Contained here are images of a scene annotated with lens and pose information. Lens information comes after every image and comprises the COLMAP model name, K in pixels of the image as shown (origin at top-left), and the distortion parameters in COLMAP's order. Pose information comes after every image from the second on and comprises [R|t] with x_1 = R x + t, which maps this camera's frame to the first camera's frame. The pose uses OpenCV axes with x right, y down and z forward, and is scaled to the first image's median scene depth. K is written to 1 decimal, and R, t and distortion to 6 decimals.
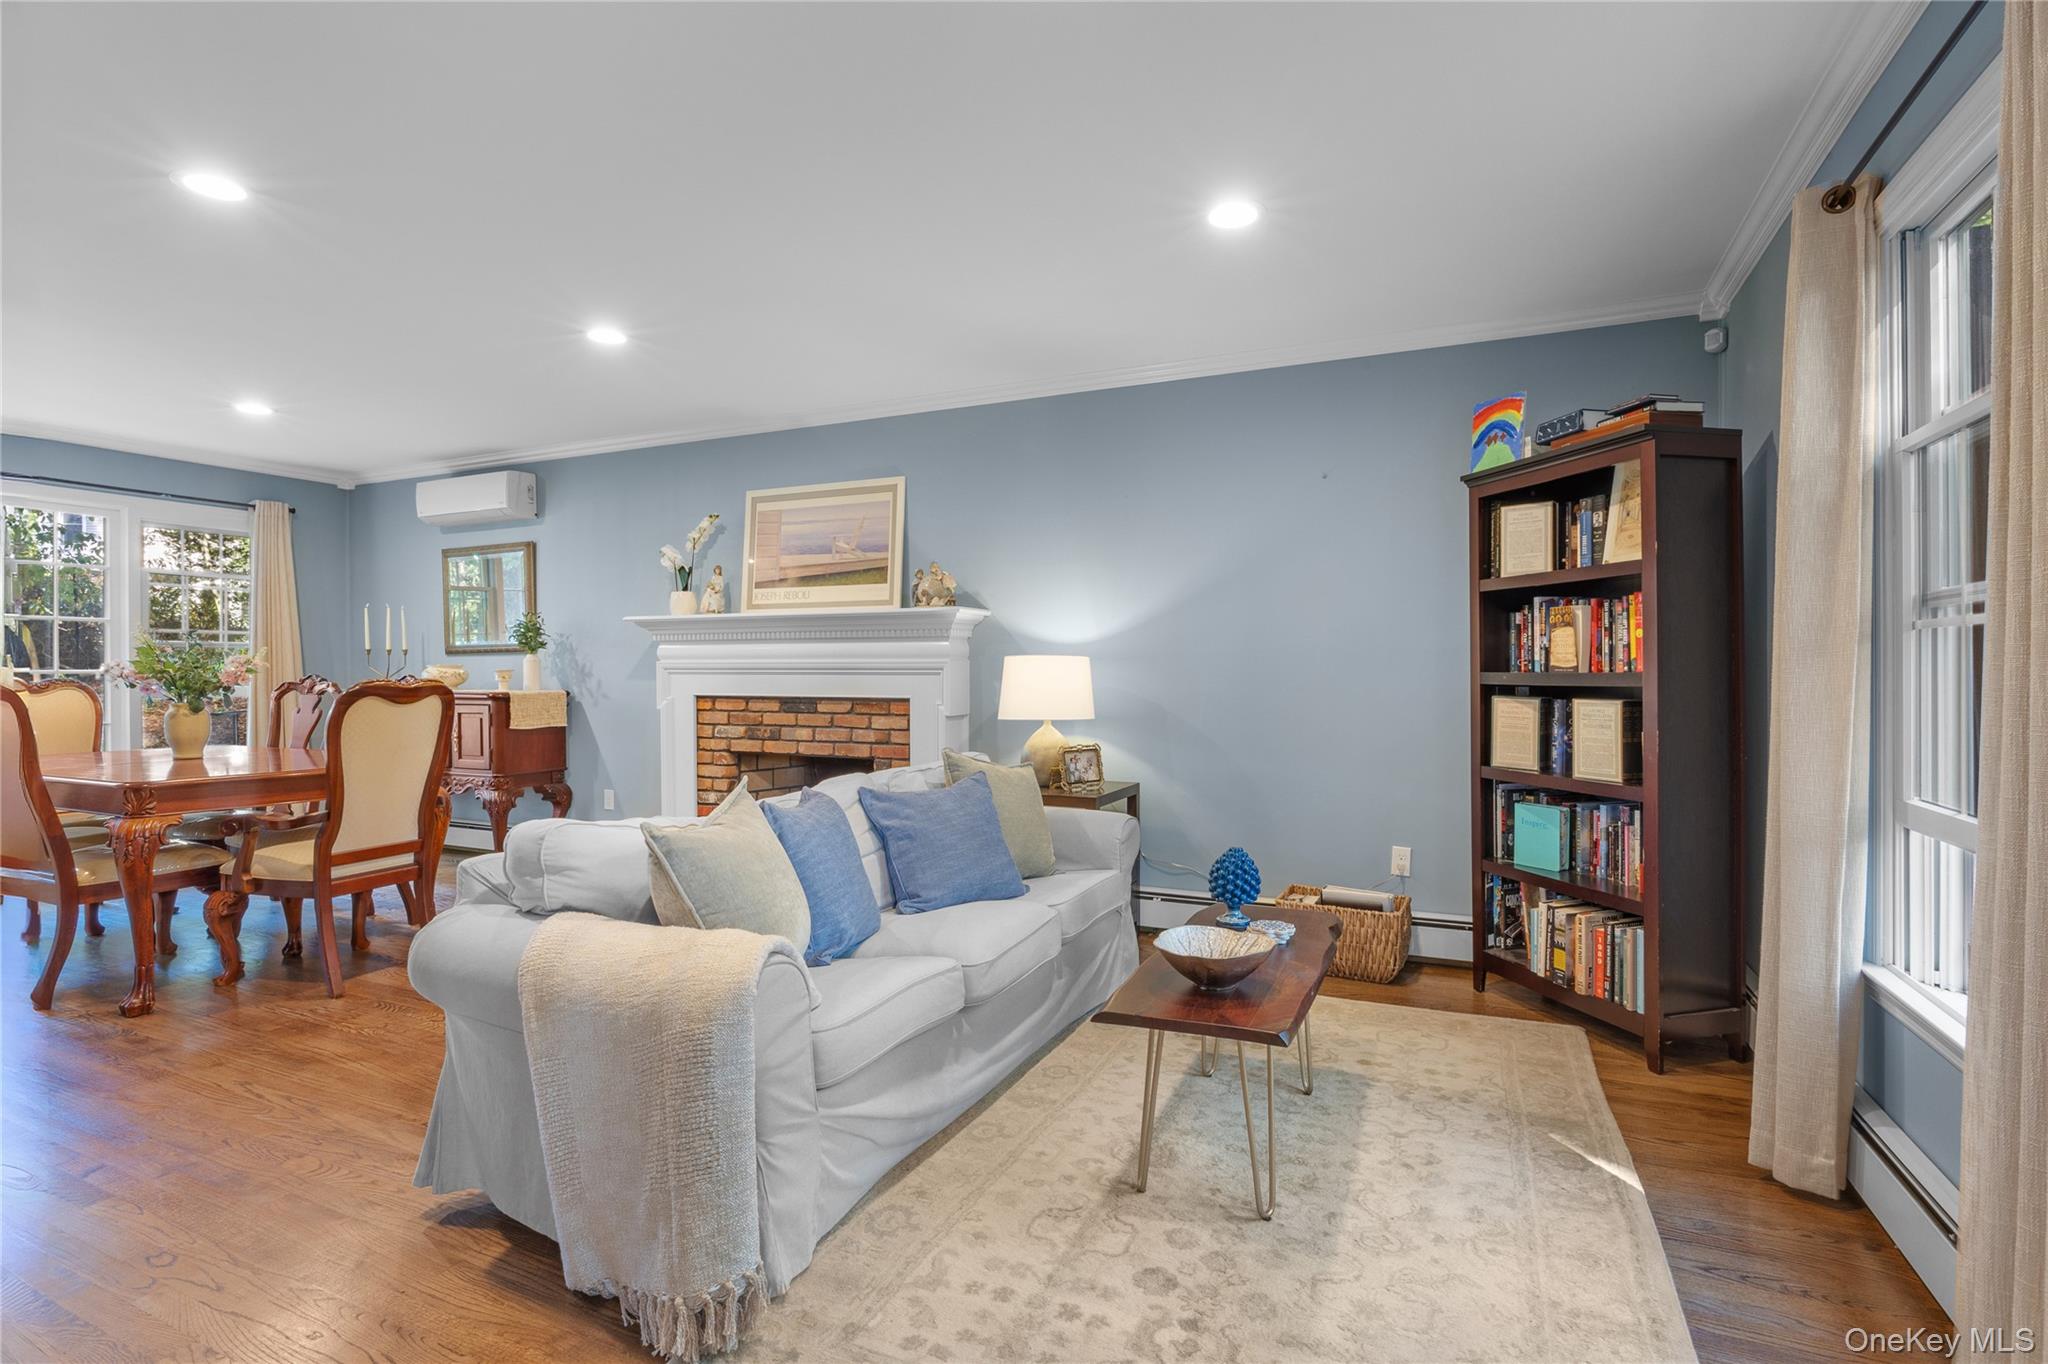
lens RADIAL K [[981.0, 0, 1024.0], [0, 981.0, 676.9], [0, 0, 1]] dist [-0.011072, 0.000085]
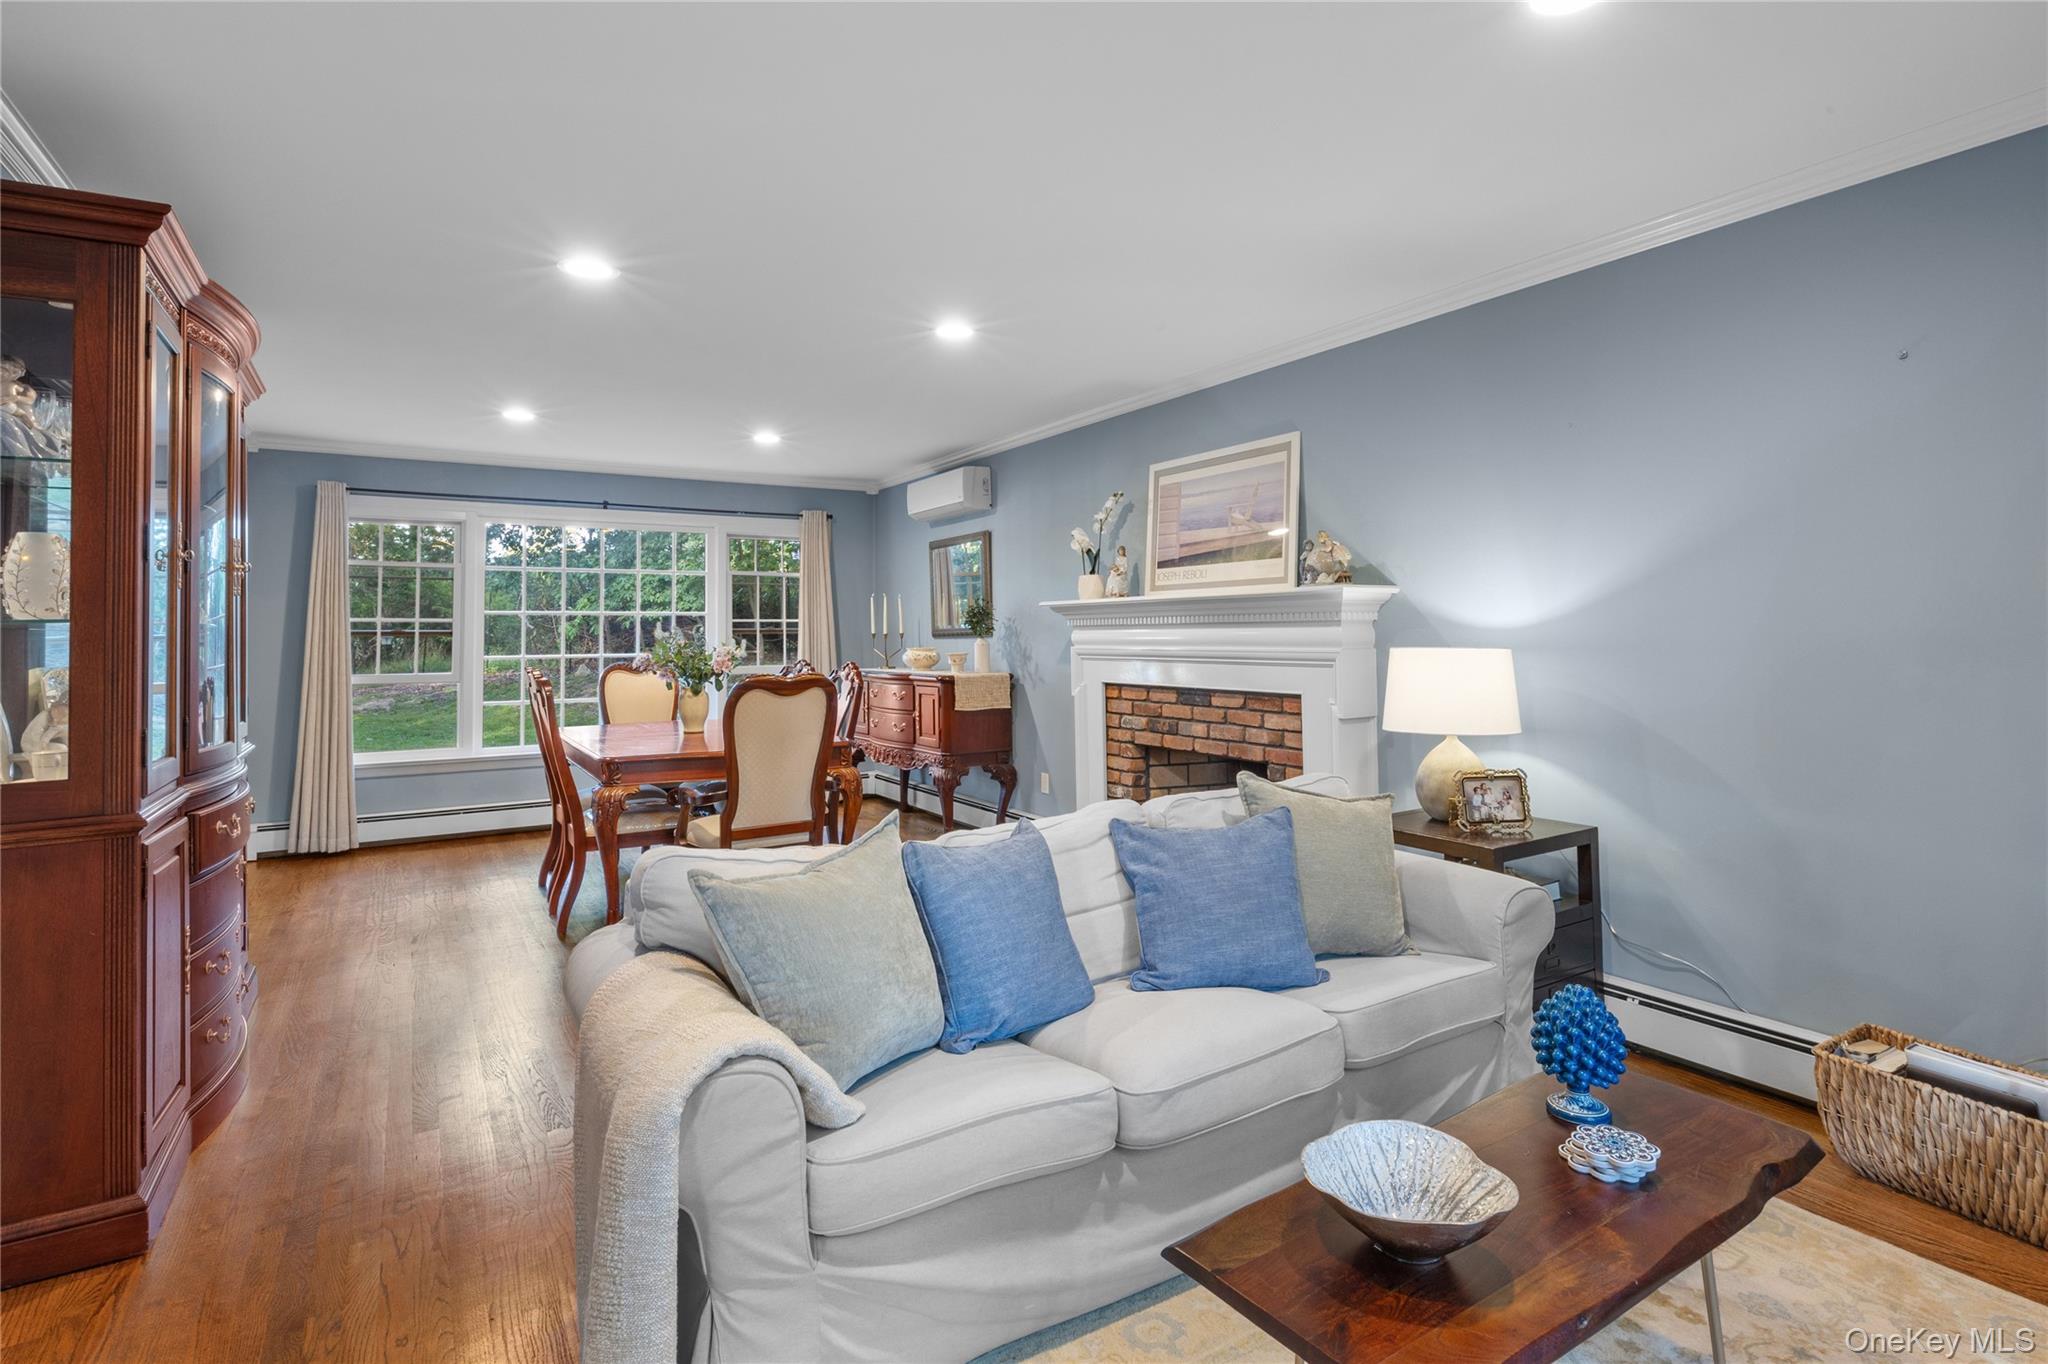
lens RADIAL K [[998.9, 0, 1036.7], [0, 998.9, 596.2], [0, 0, 1]] dist [-0.004029, 0.000872]
pose [[0.840059, -0.027170, -0.541814, 0.154090], [0.003496, 0.998995, -0.044675, -0.024331], [0.542484, 0.035635, 0.839310, 0.157804]]
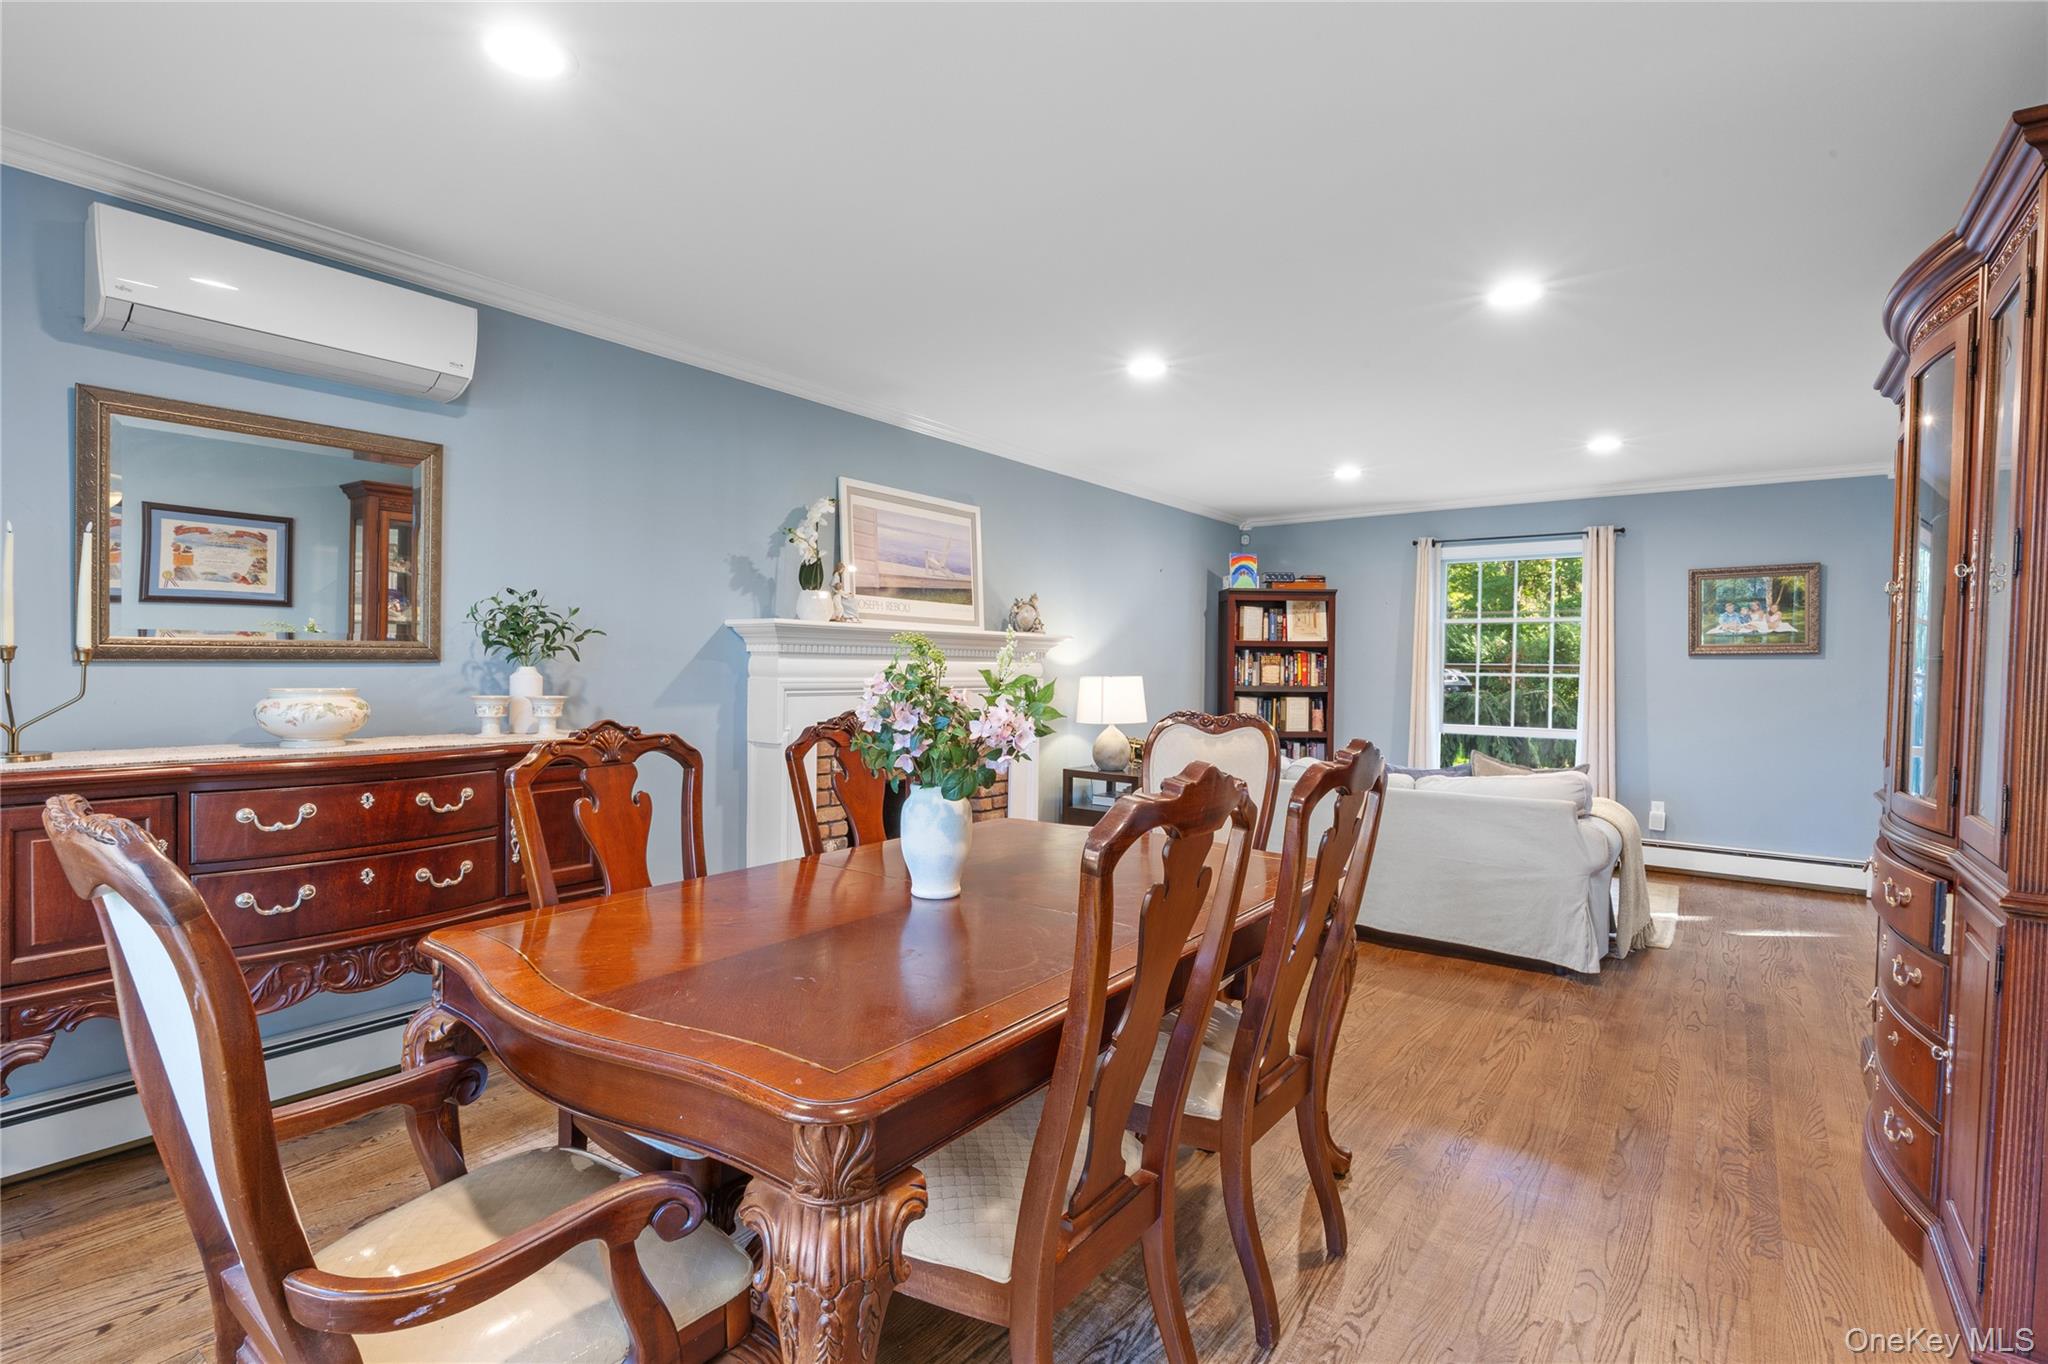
lens RADIAL K [[998.9, 0, 1035.6], [0, 998.9, 688.1], [0, 0, 1]] dist [-0.004029, 0.000872]
pose [[0.188023, -0.007379, 0.982137, -1.203618], [0.010490, 0.999930, 0.005505, -0.011927], [-0.982109, 0.009268, 0.188088, 0.744260]]
